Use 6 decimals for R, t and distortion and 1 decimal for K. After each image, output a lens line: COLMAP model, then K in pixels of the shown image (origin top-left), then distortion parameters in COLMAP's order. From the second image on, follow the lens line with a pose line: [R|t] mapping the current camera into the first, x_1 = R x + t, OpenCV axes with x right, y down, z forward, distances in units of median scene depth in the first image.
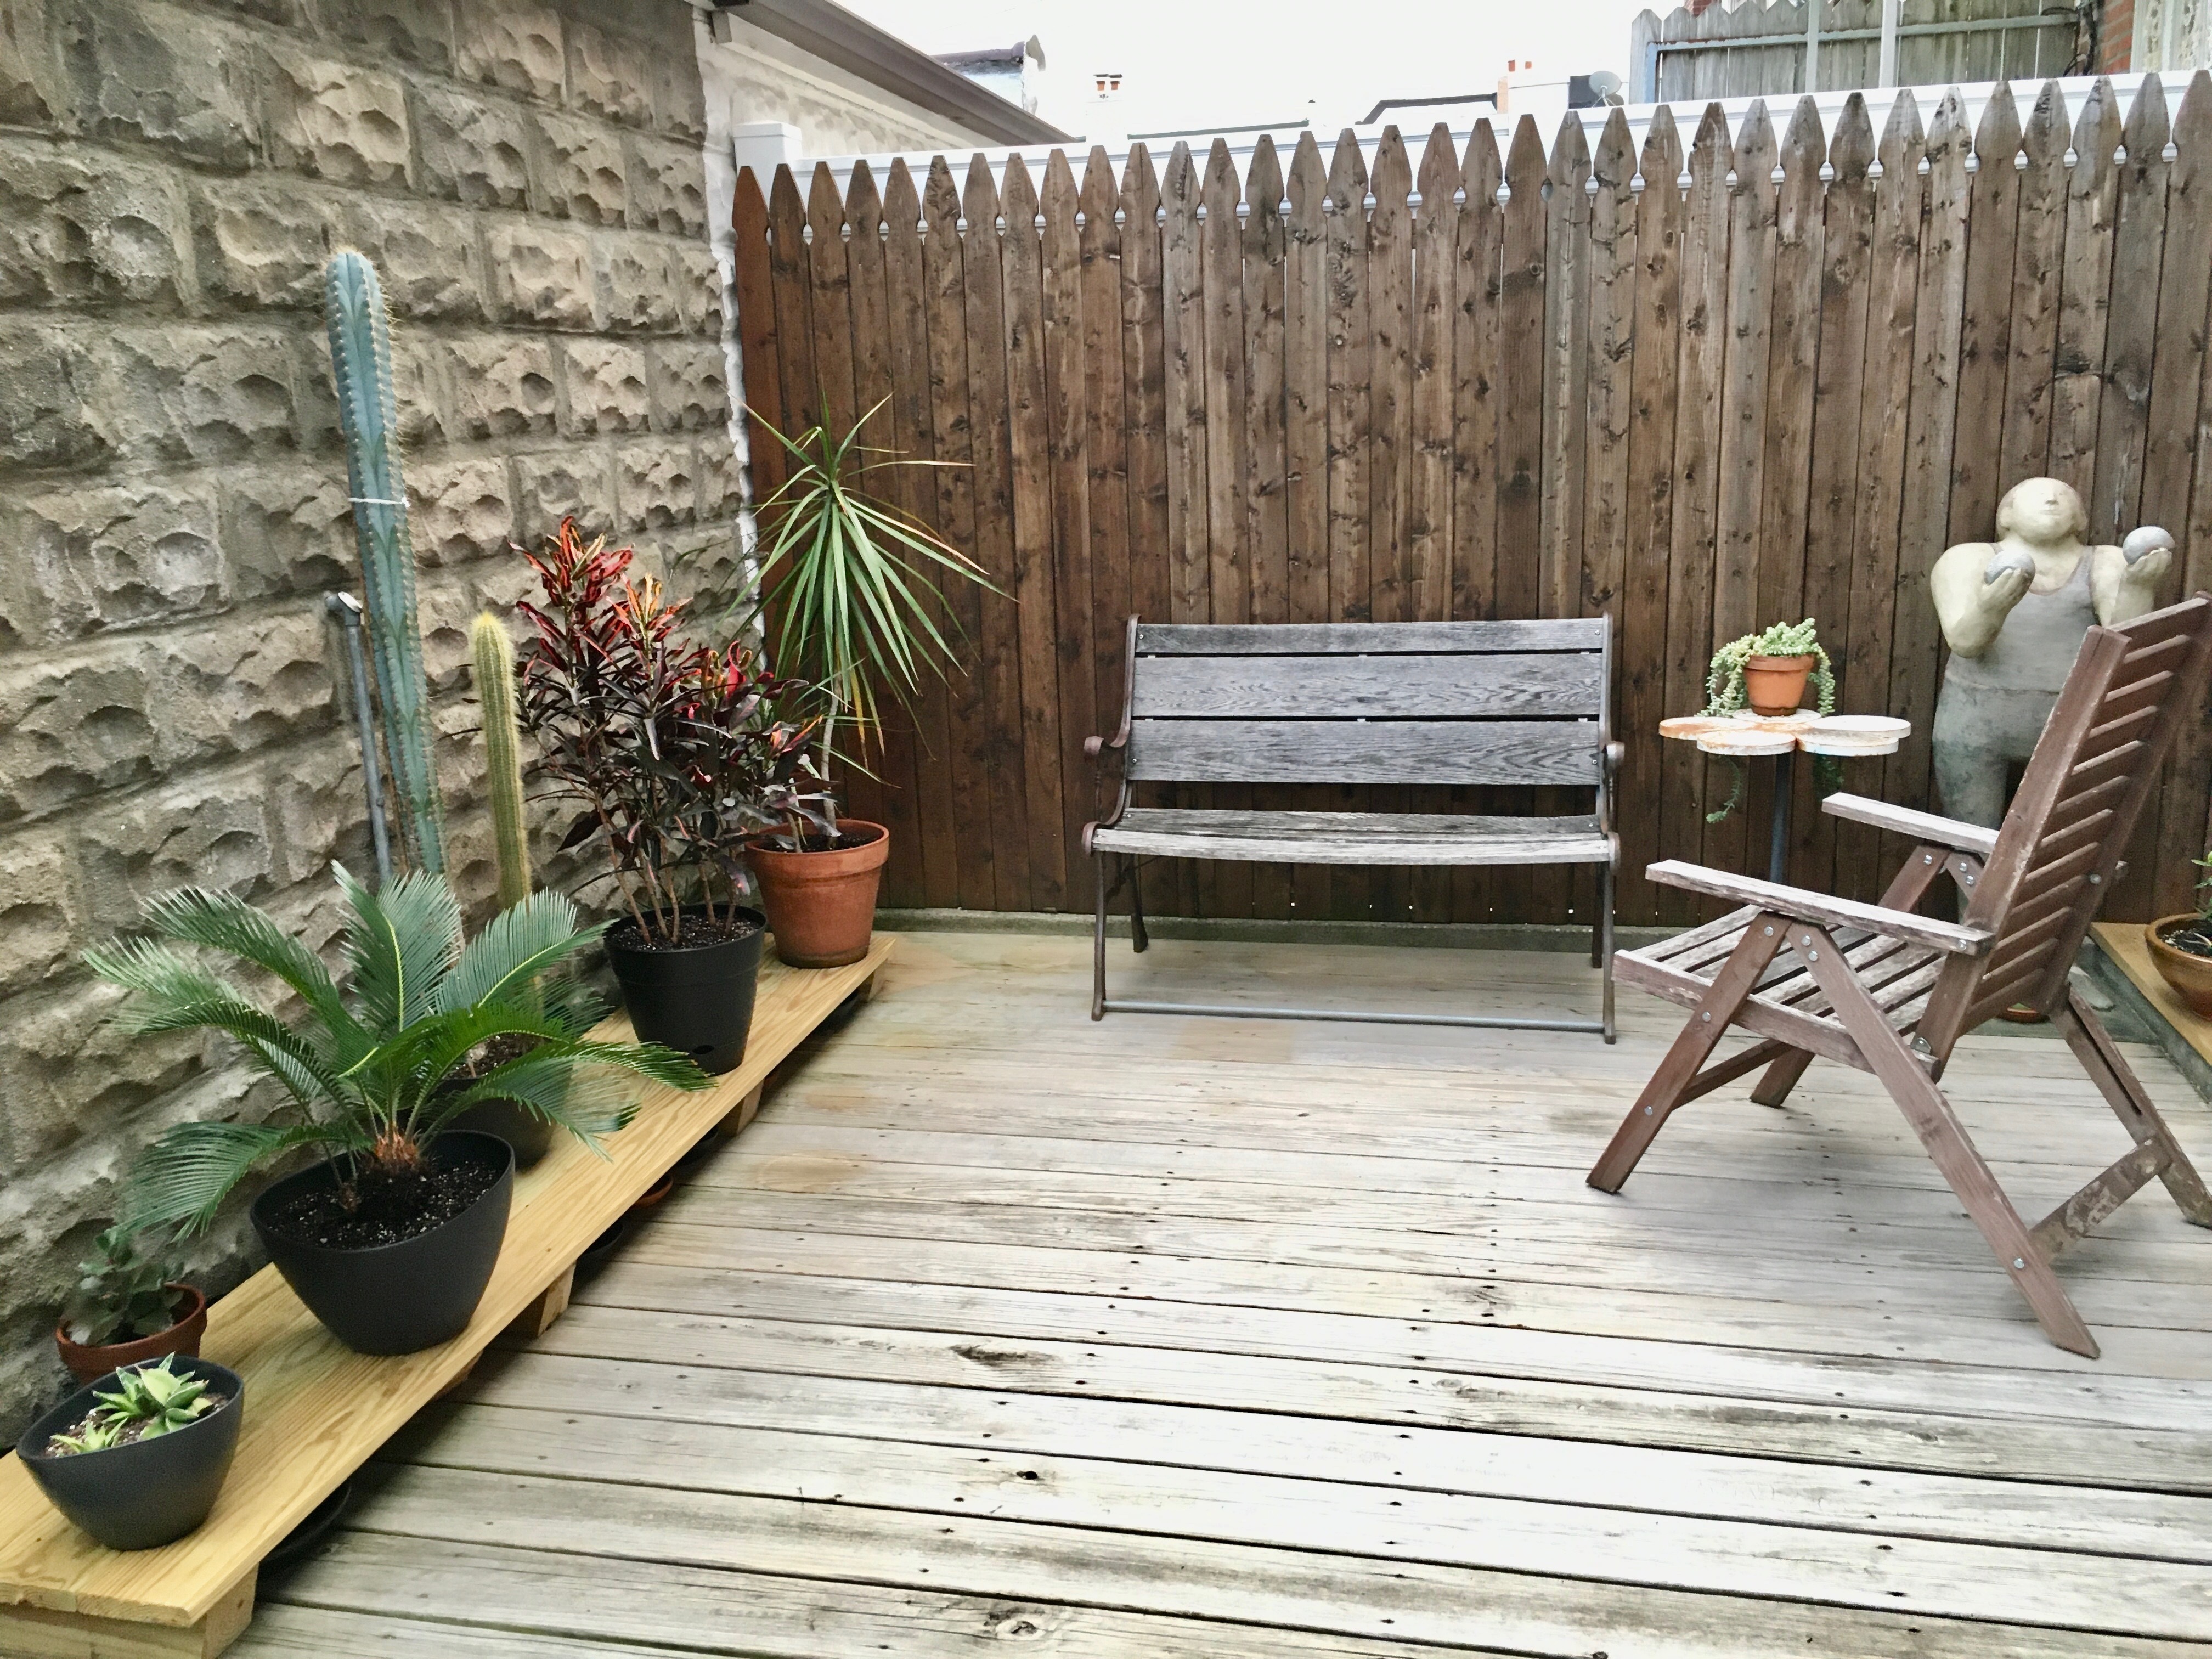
lens RADIAL K [[1900.2, 0, 1096.0], [0, 1900.2, 830.2], [0, 0, 1]] dist [0.071110, -0.101148]
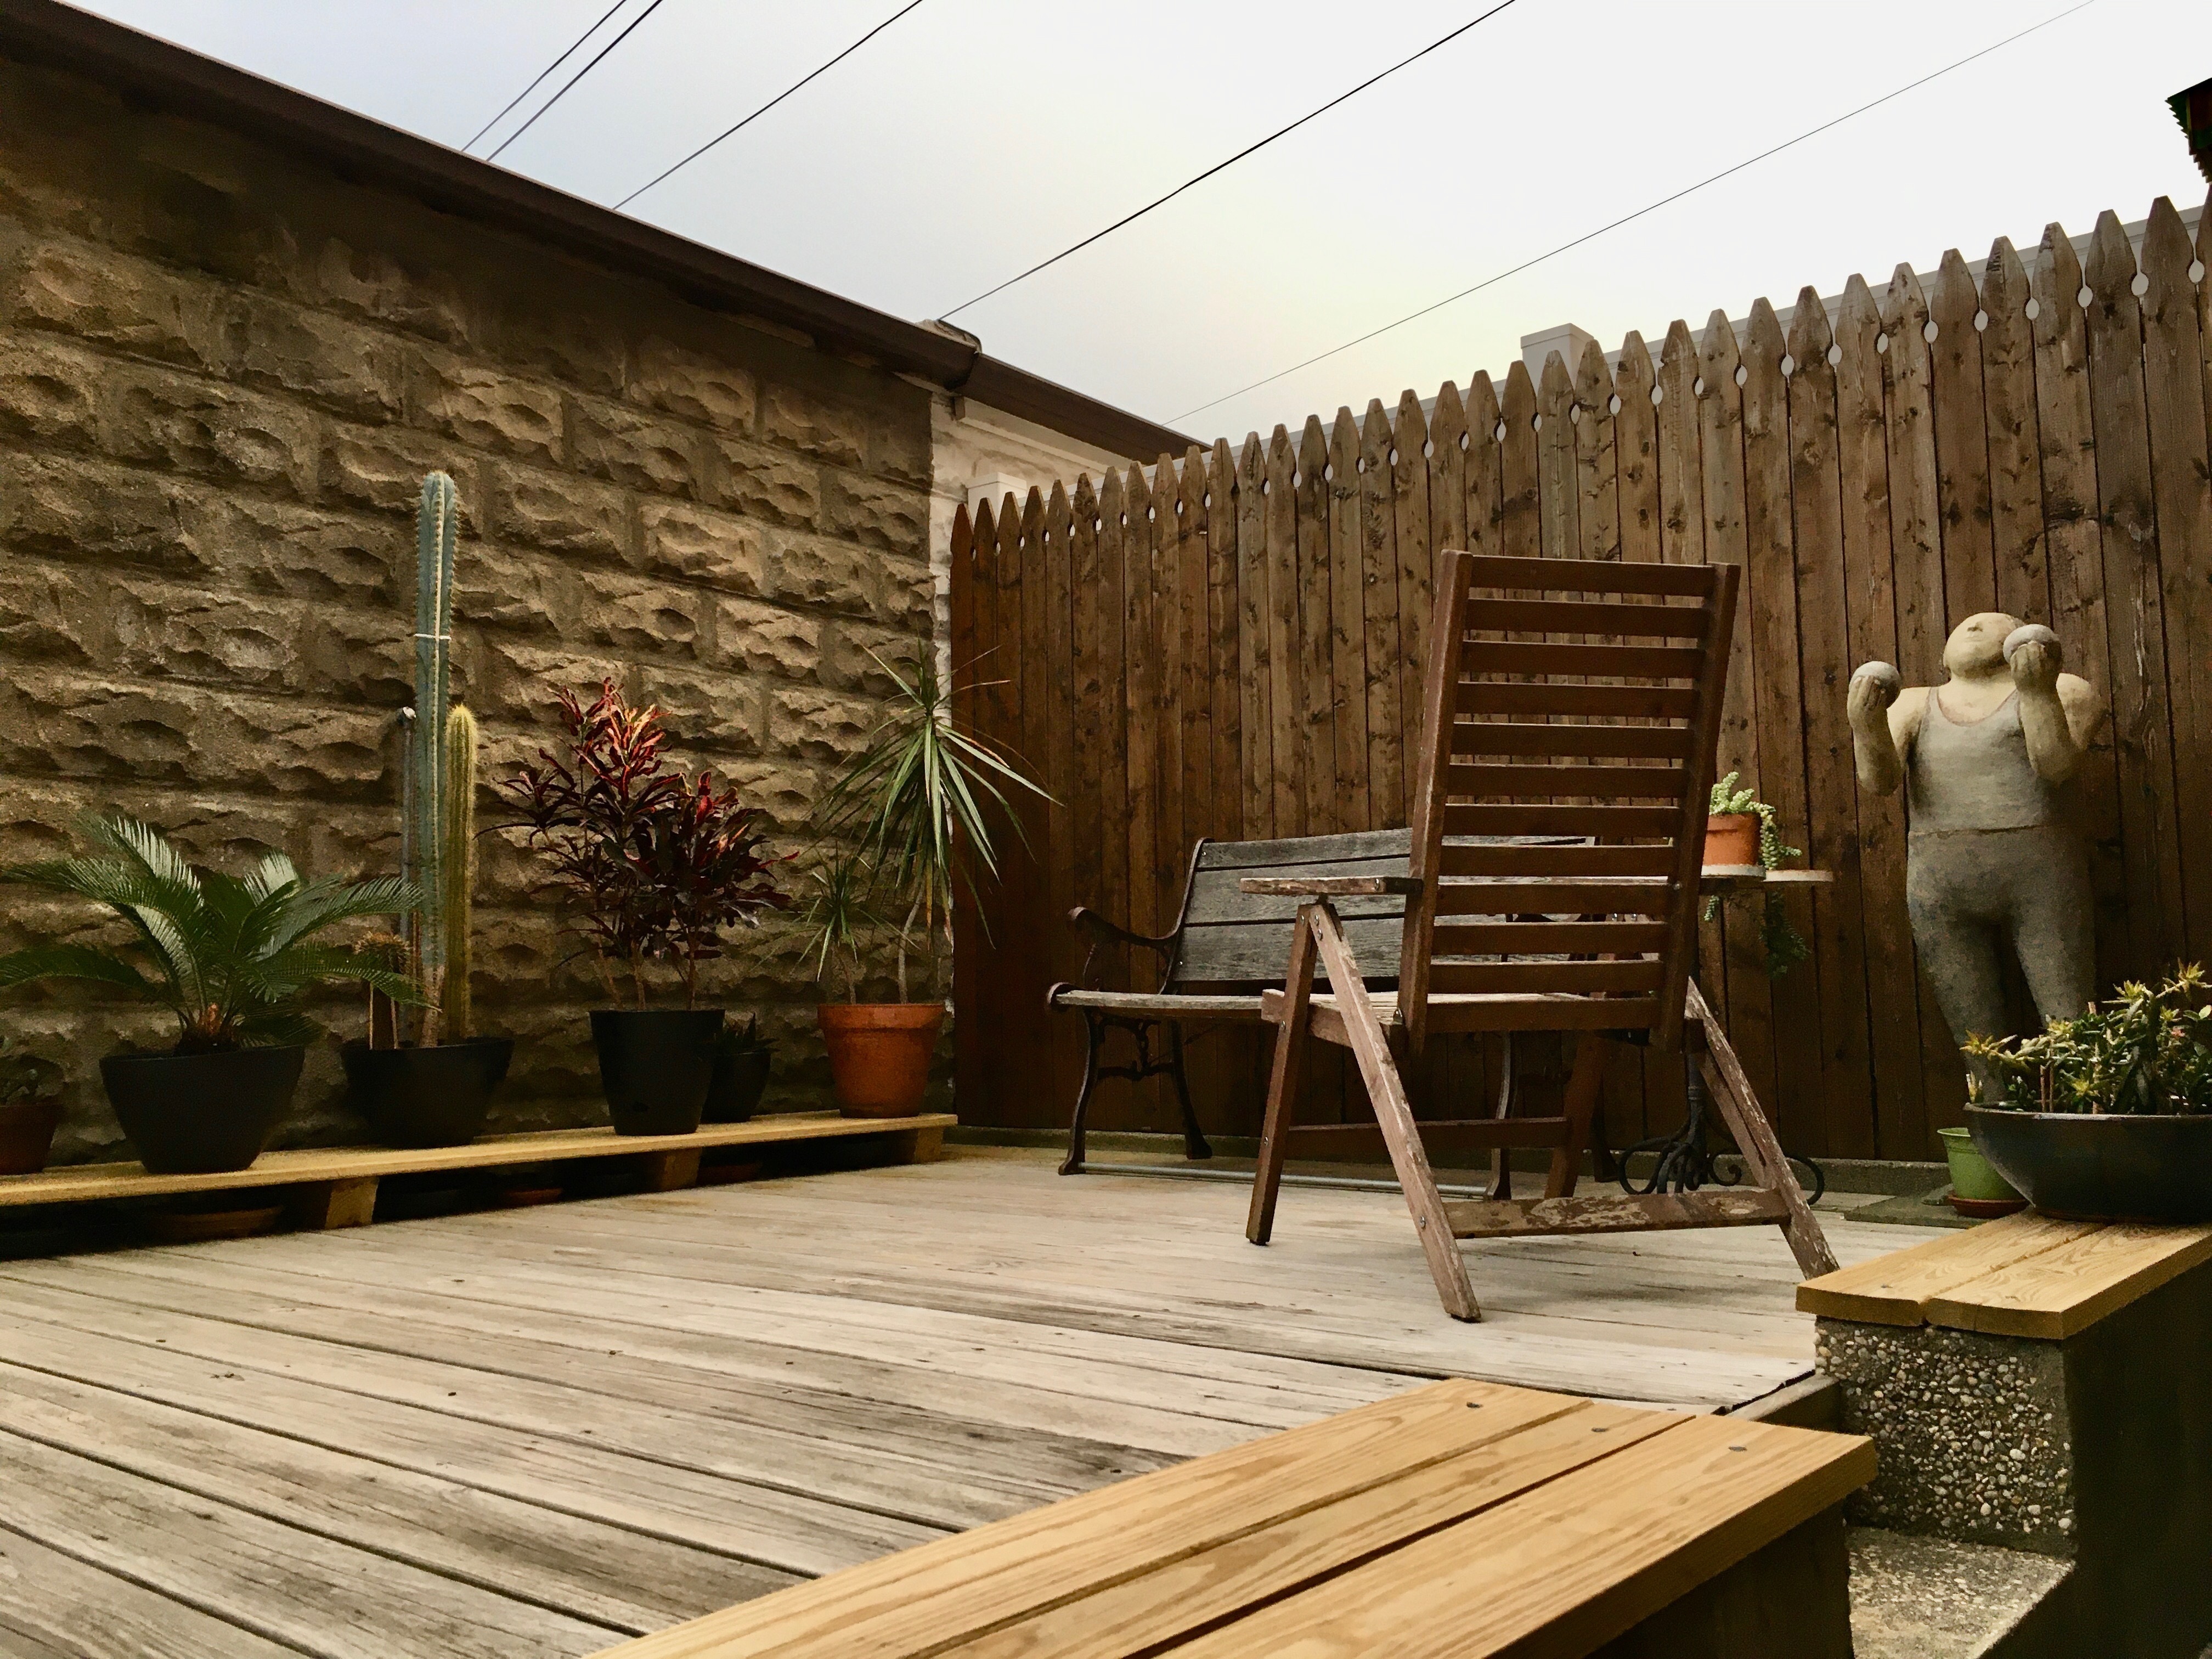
lens RADIAL K [[1900.2, 0, 1101.3], [0, 1900.2, 824.4], [0, 0, 1]] dist [0.071110, -0.101148]
pose [[0.885936, -0.024247, -0.463174, 0.520399], [-0.124557, 0.949509, -0.287954, 0.220573], [0.446770, 0.312801, 0.838184, 0.071718]]
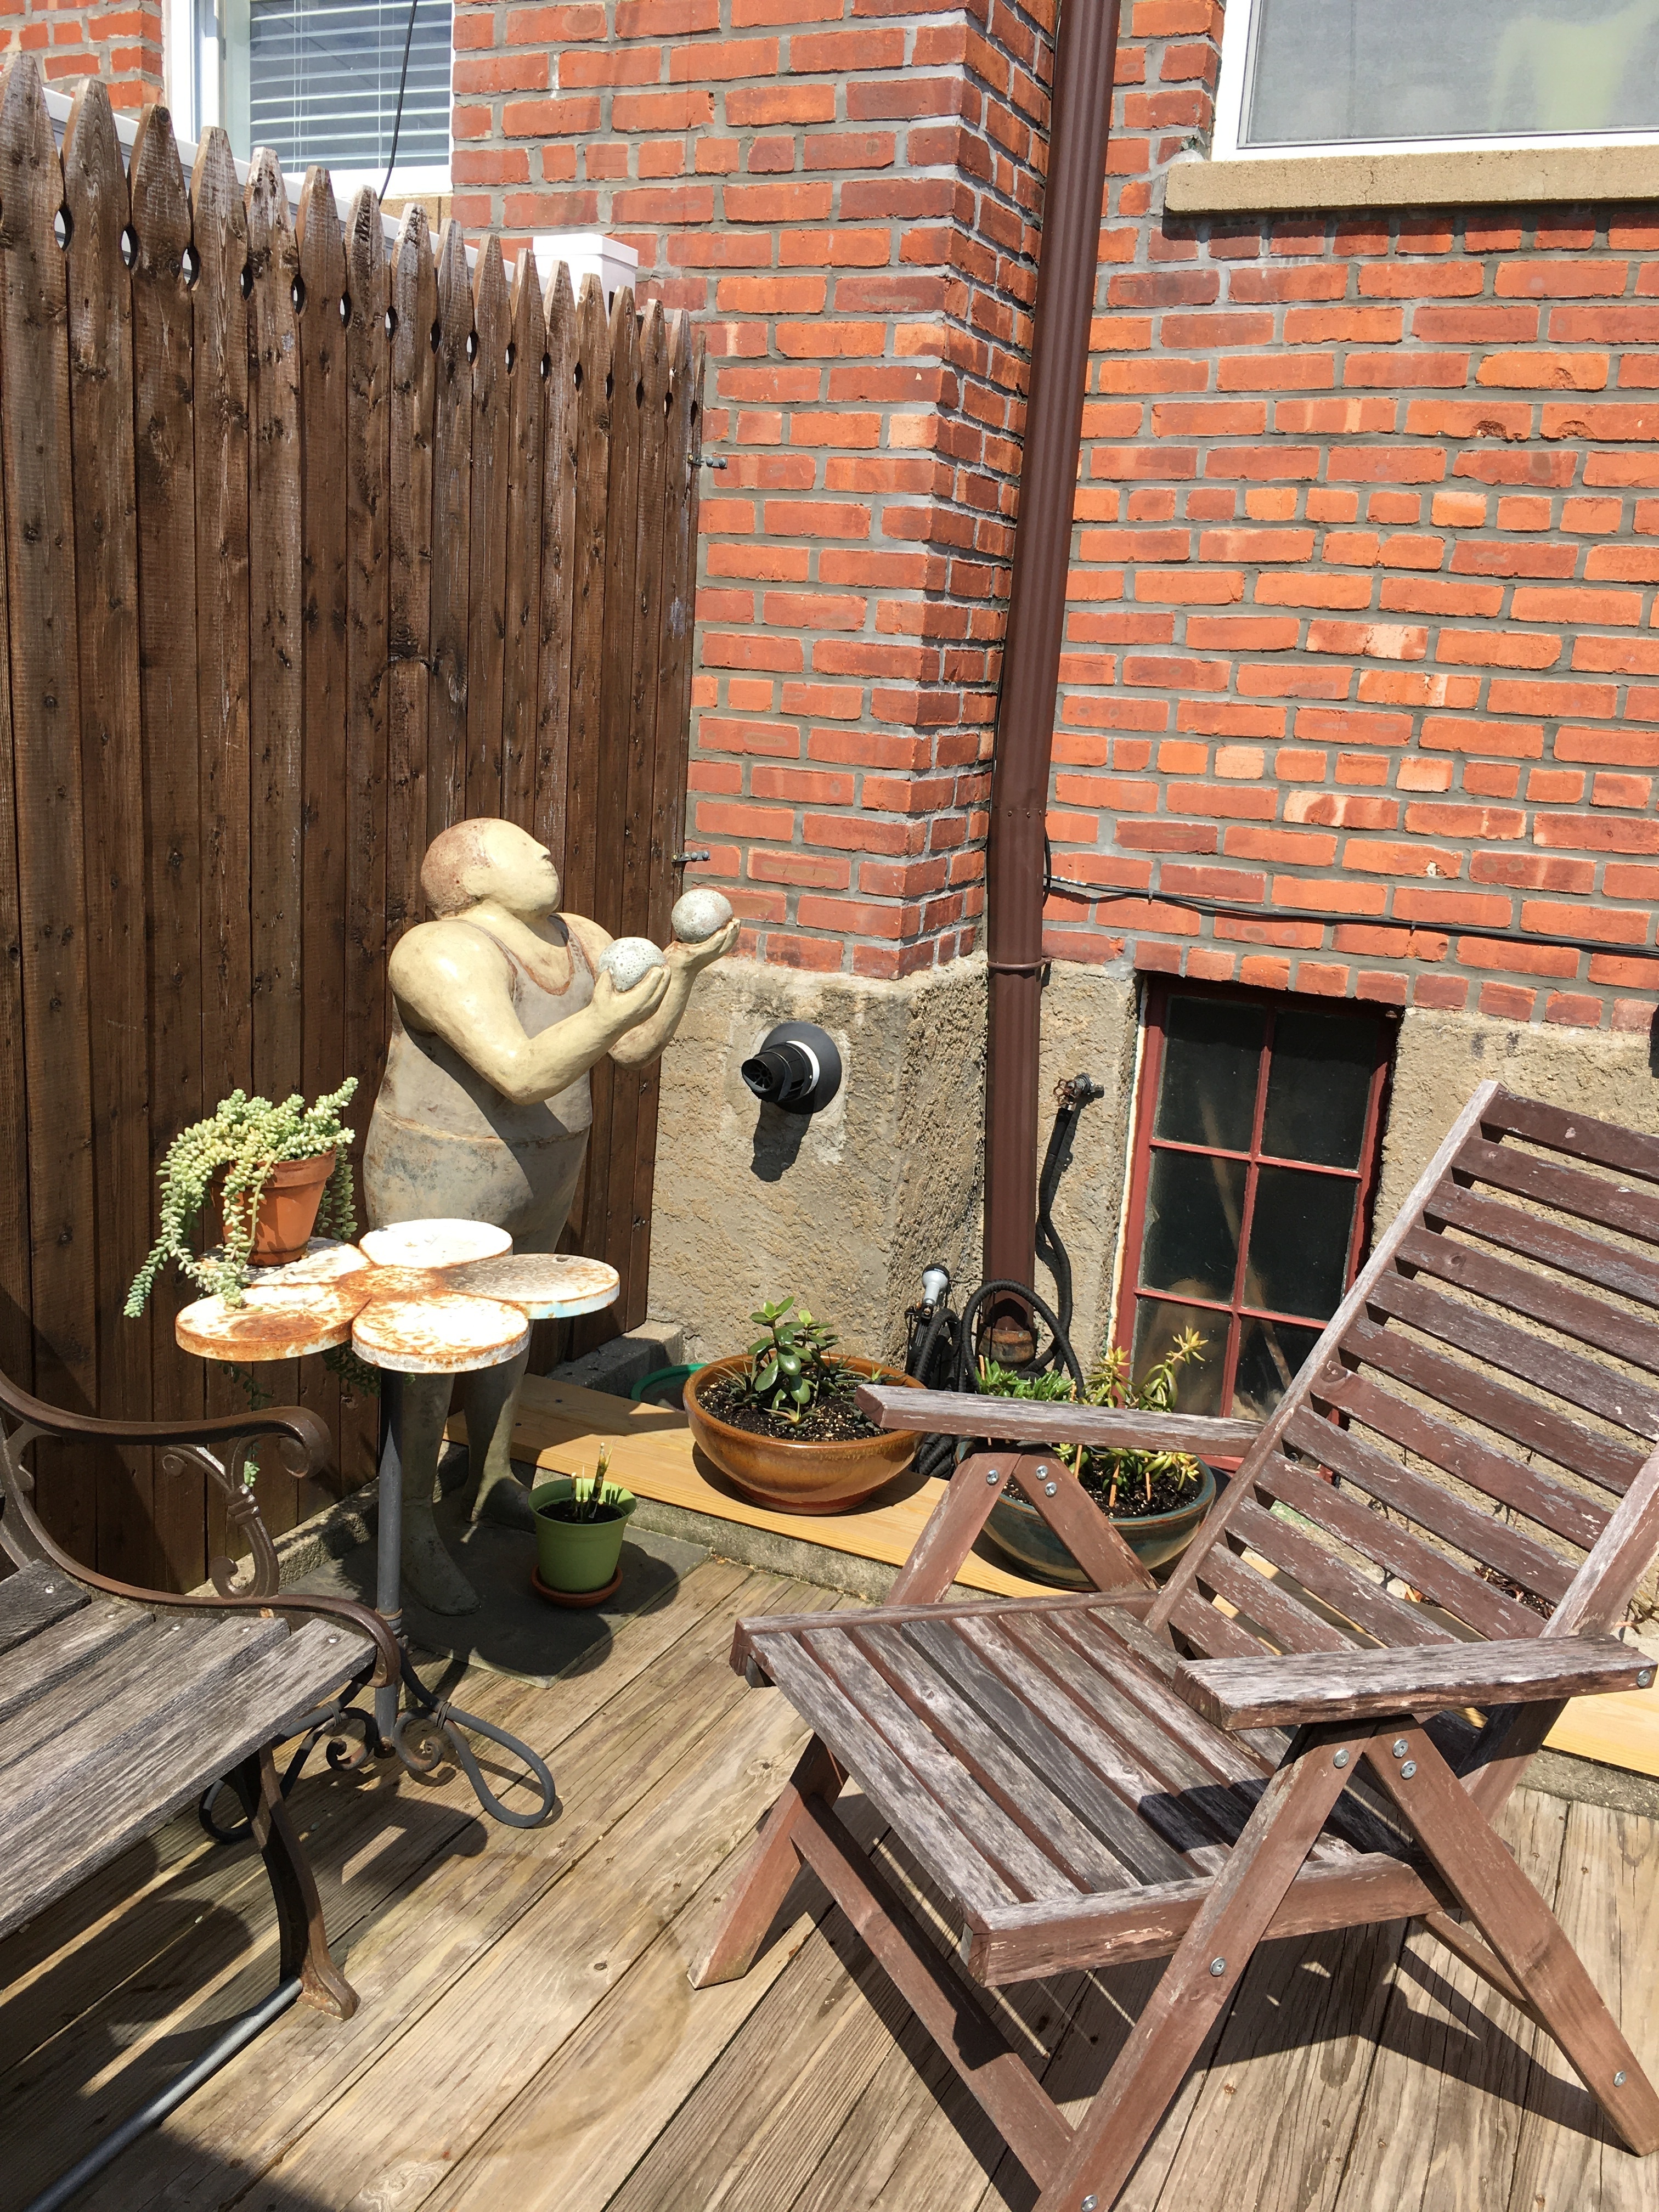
lens RADIAL K [[1900.2, 0, 829.1], [0, 1900.2, 1102.4], [0, 0, 1]] dist [0.071110, -0.101148]
pose [[0.224015, -0.170979, 0.959470, -0.123128], [0.159504, 0.977648, 0.136977, -0.153492], [-0.961445, 0.122355, 0.246280, 0.711781]]
